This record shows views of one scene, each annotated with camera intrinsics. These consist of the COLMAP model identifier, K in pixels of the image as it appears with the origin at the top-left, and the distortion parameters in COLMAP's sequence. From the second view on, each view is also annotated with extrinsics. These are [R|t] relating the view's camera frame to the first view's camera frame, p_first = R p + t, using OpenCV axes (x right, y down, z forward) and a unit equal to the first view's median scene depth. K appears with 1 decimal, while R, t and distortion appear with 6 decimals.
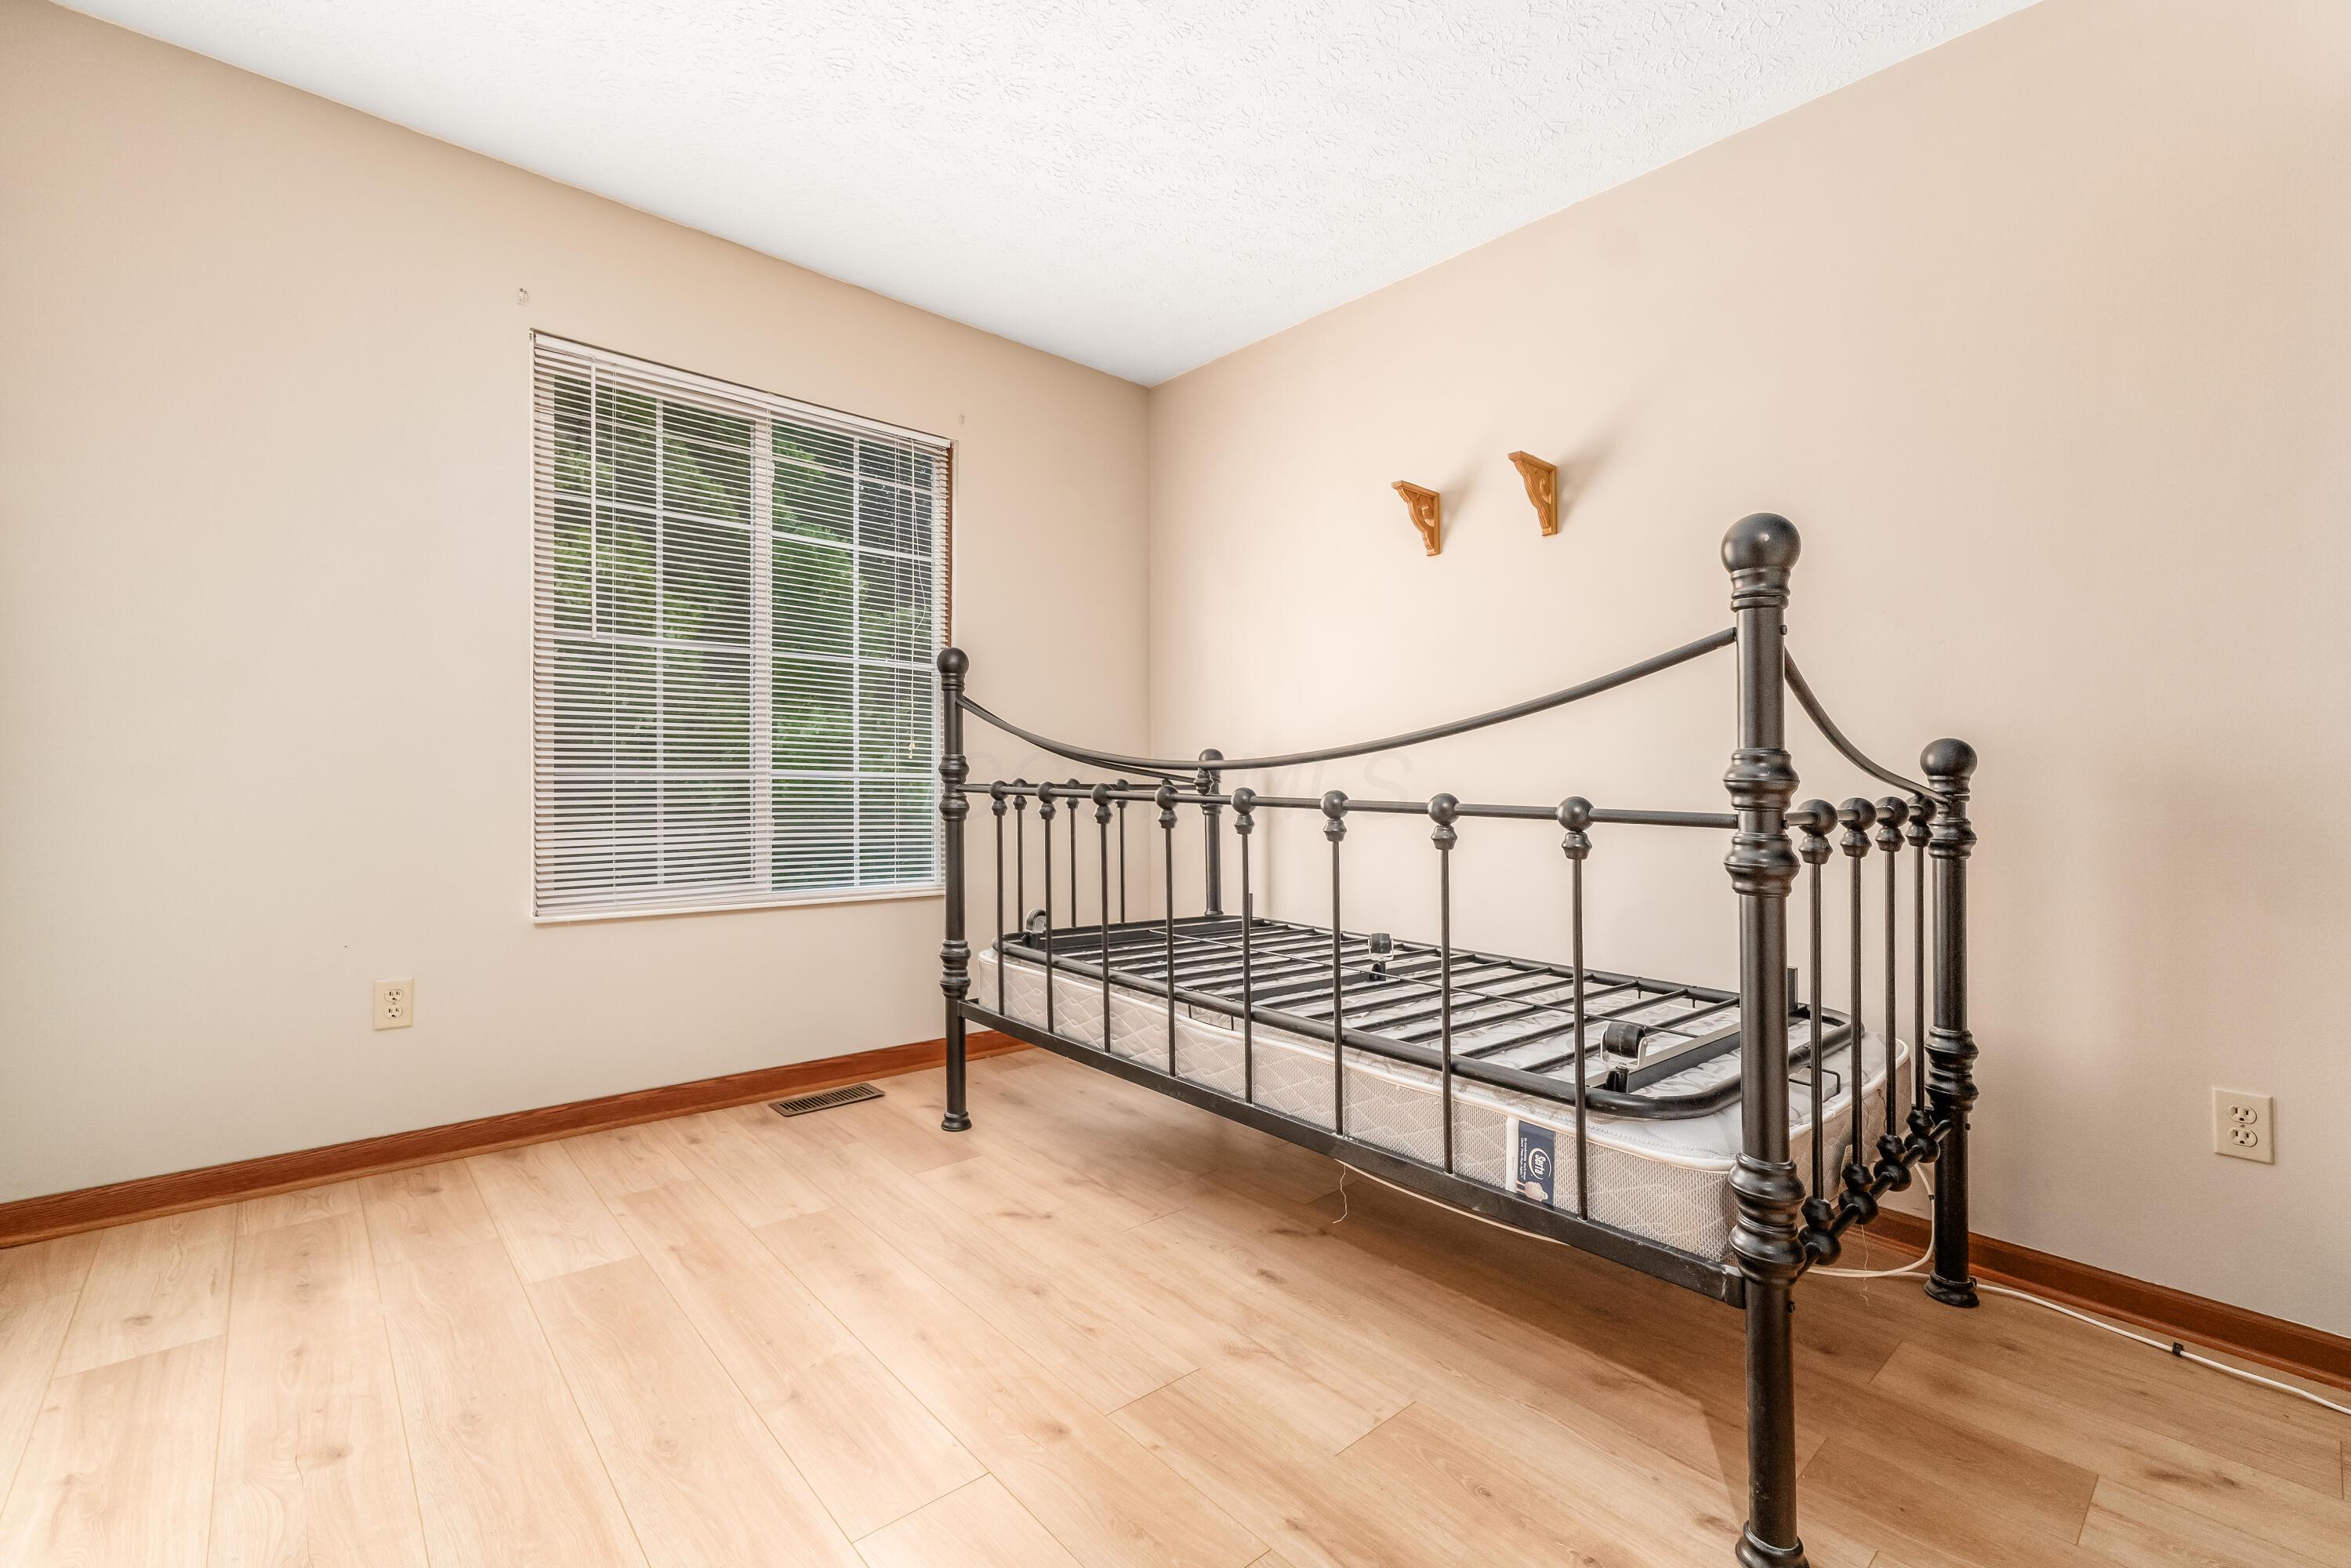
lens RADIAL K [[1004.2, 0, 1168.4], [0, 1004.2, 773.5], [0, 0, 1]] dist [0.005451, -0.000593]
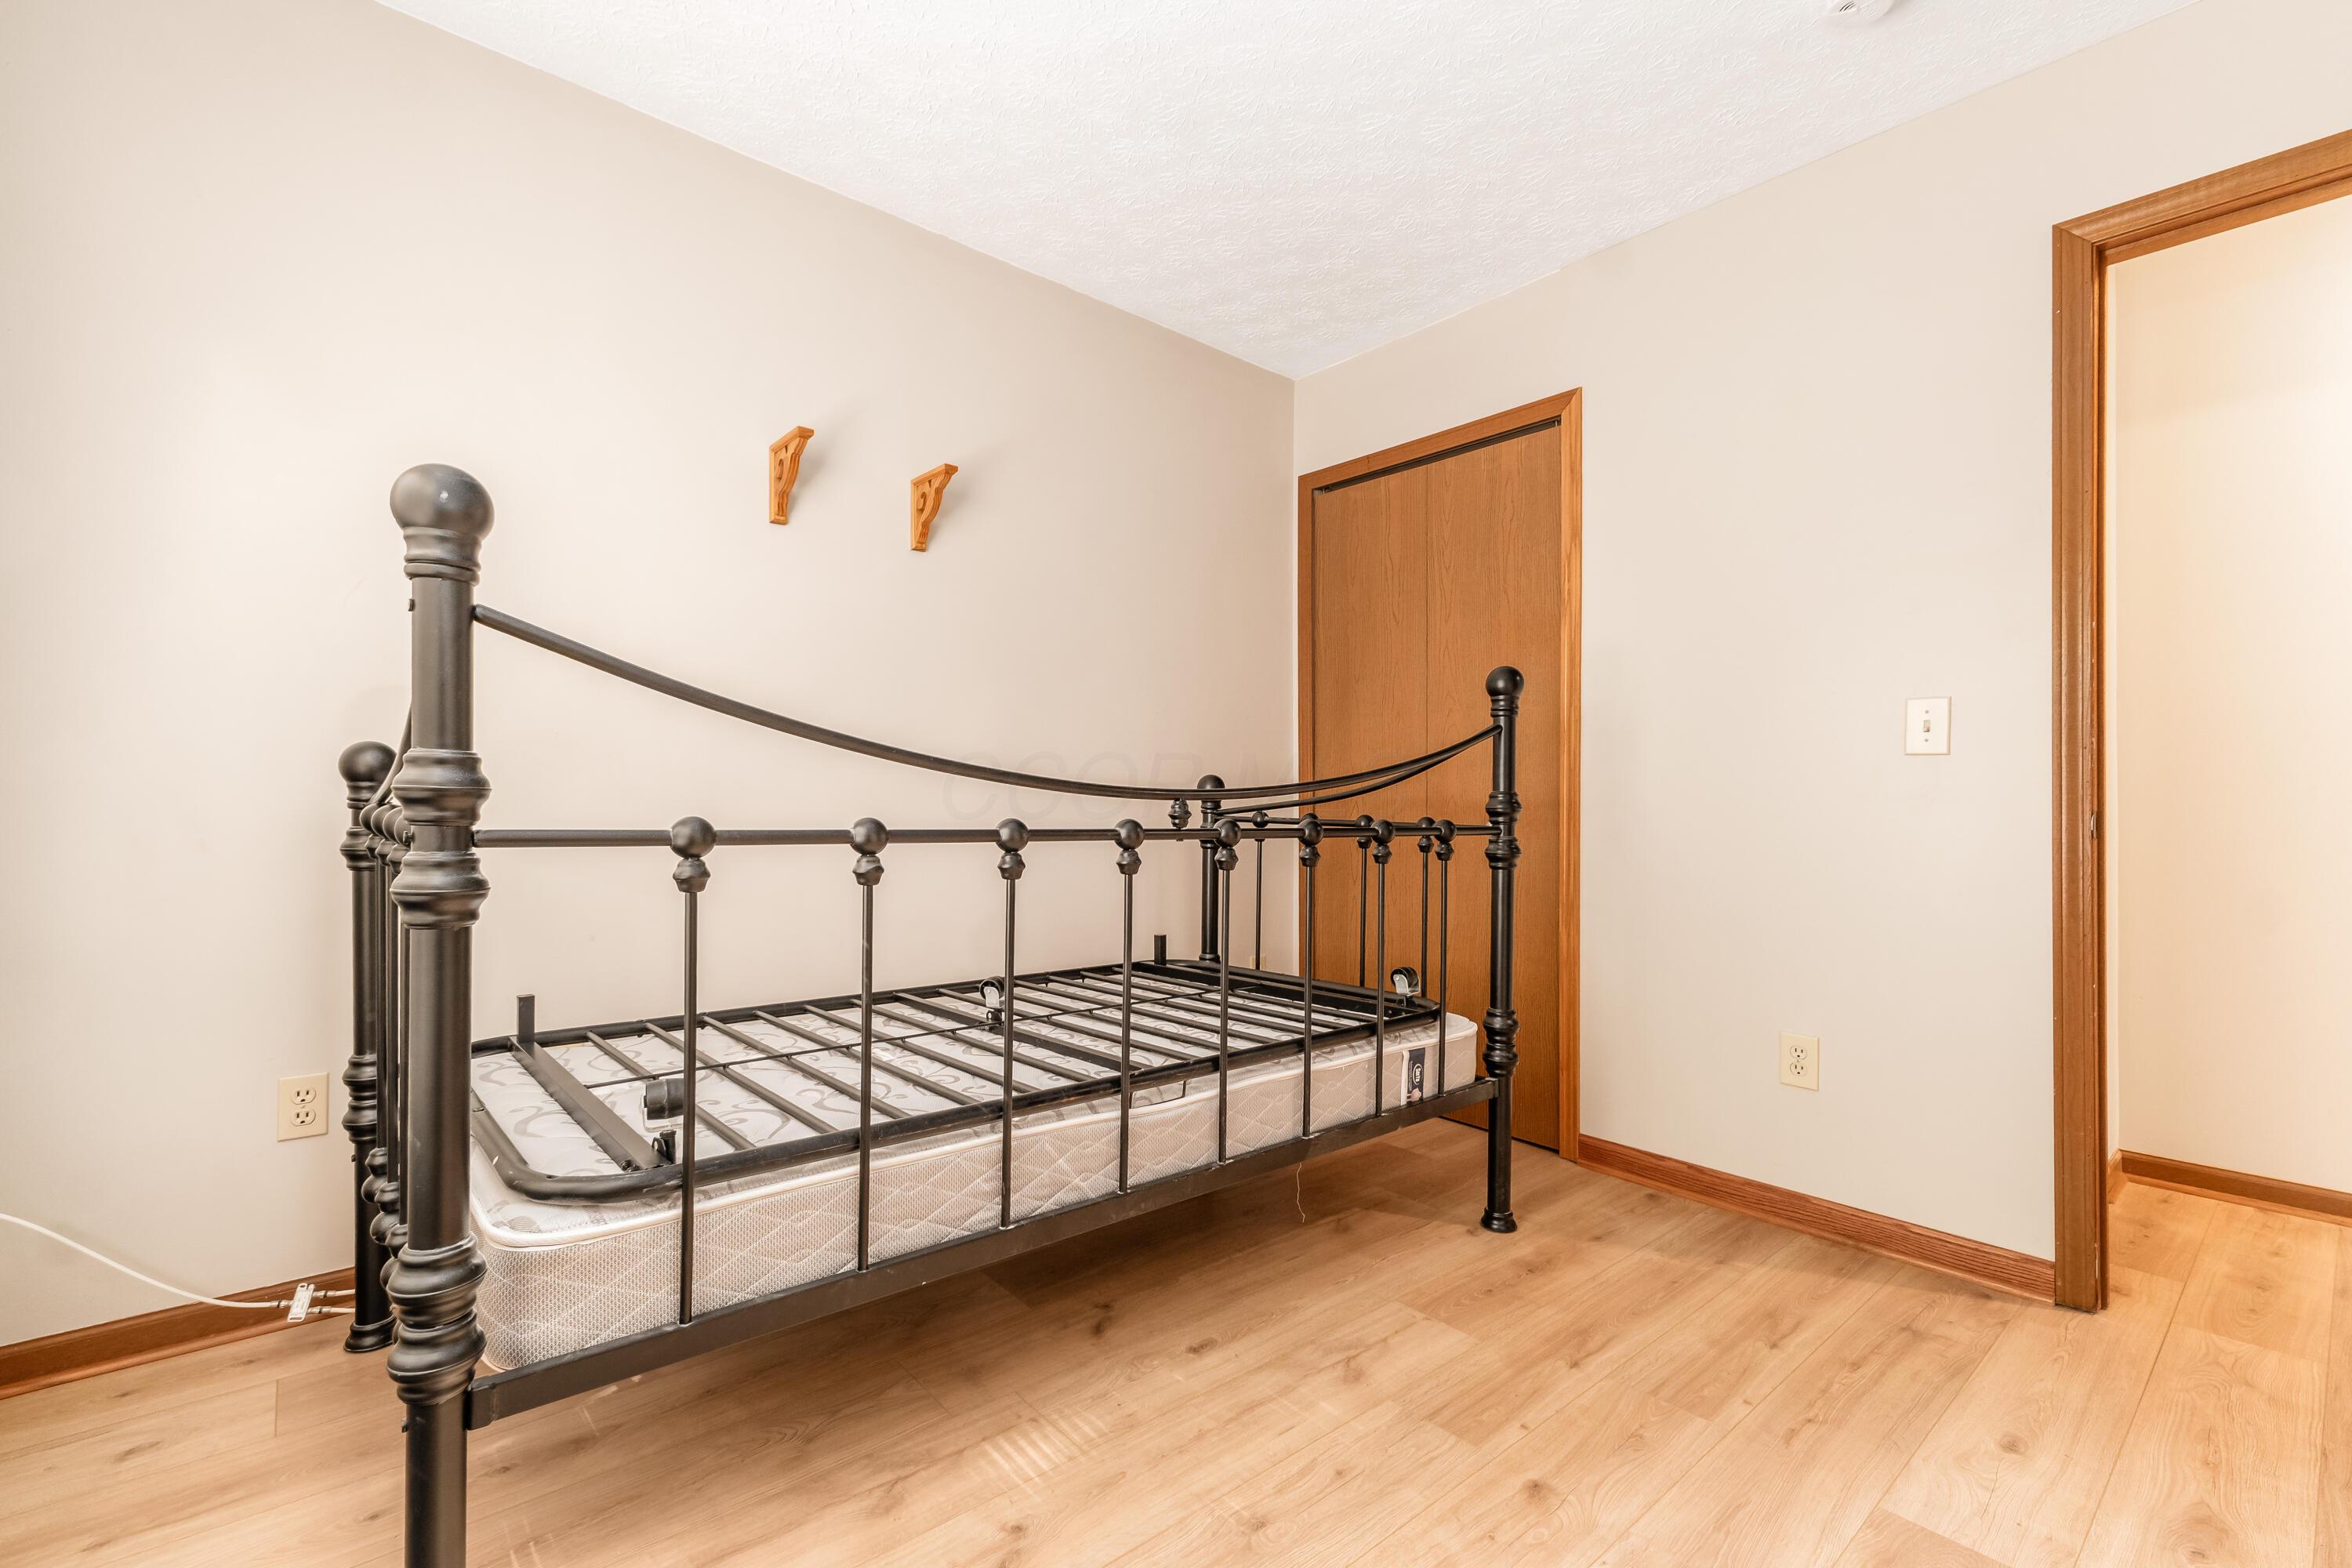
lens RADIAL K [[1004.6, 0, 1170.2], [0, 1004.6, 797.2], [0, 0, 1]] dist [0.005451, -0.000593]
pose [[0.020388, -0.005854, 0.999775, -0.792706], [-0.013084, 0.999896, 0.006121, -0.009516], [-0.999707, -0.013205, 0.020309, 0.982306]]
